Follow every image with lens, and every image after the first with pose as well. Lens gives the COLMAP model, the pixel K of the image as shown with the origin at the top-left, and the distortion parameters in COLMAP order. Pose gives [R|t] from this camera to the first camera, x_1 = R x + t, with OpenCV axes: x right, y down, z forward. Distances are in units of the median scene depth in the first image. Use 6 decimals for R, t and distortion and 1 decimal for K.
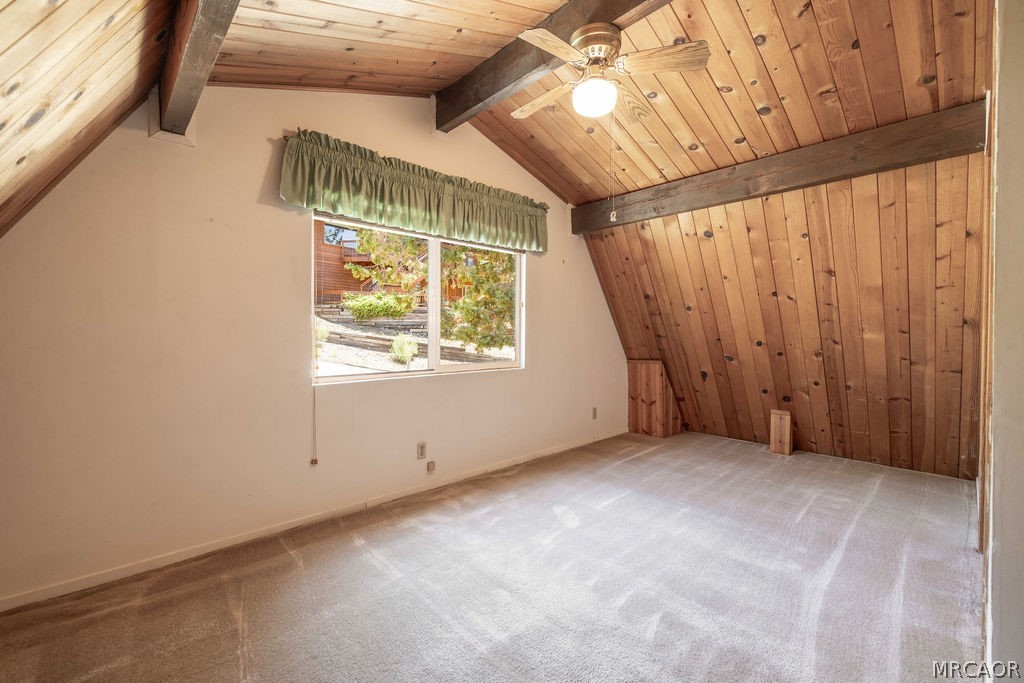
lens RADIAL K [[443.6, 0, 512.0], [0, 443.6, 341.5], [0, 0, 1]] dist [0.000158, 0.000014]
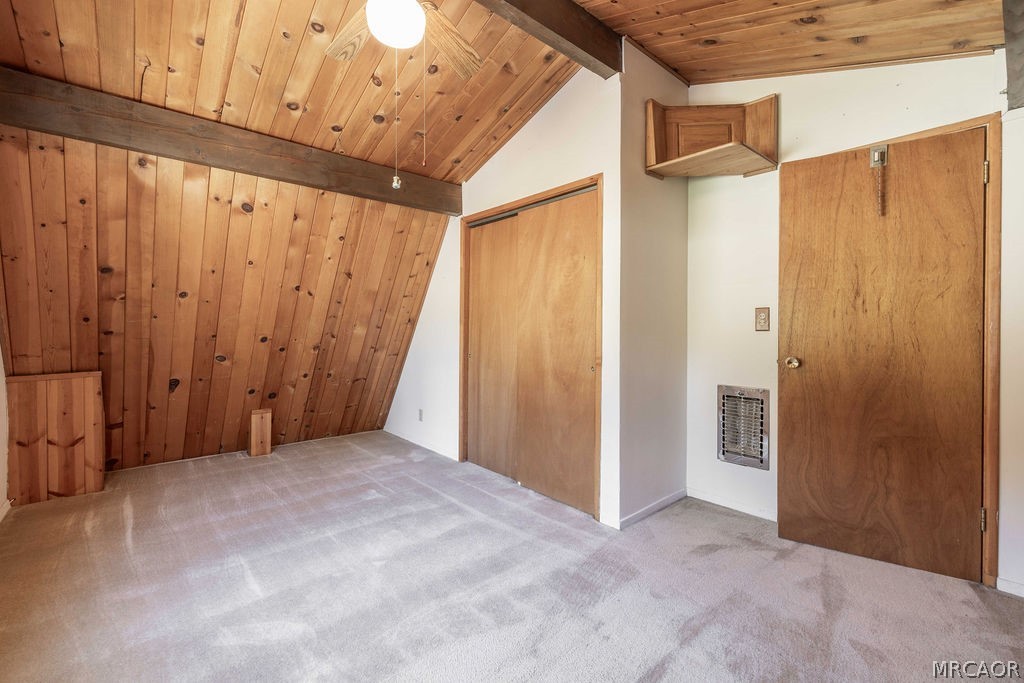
lens RADIAL K [[434.5, 0, 511.1], [0, 434.5, 333.9], [0, 0, 1]] dist [-0.000921, -0.000168]
pose [[0.031894, -0.014957, 0.999379, -0.343516], [0.018289, 0.999729, 0.014378, -0.010985], [-0.999324, 0.017819, 0.032159, 0.485432]]
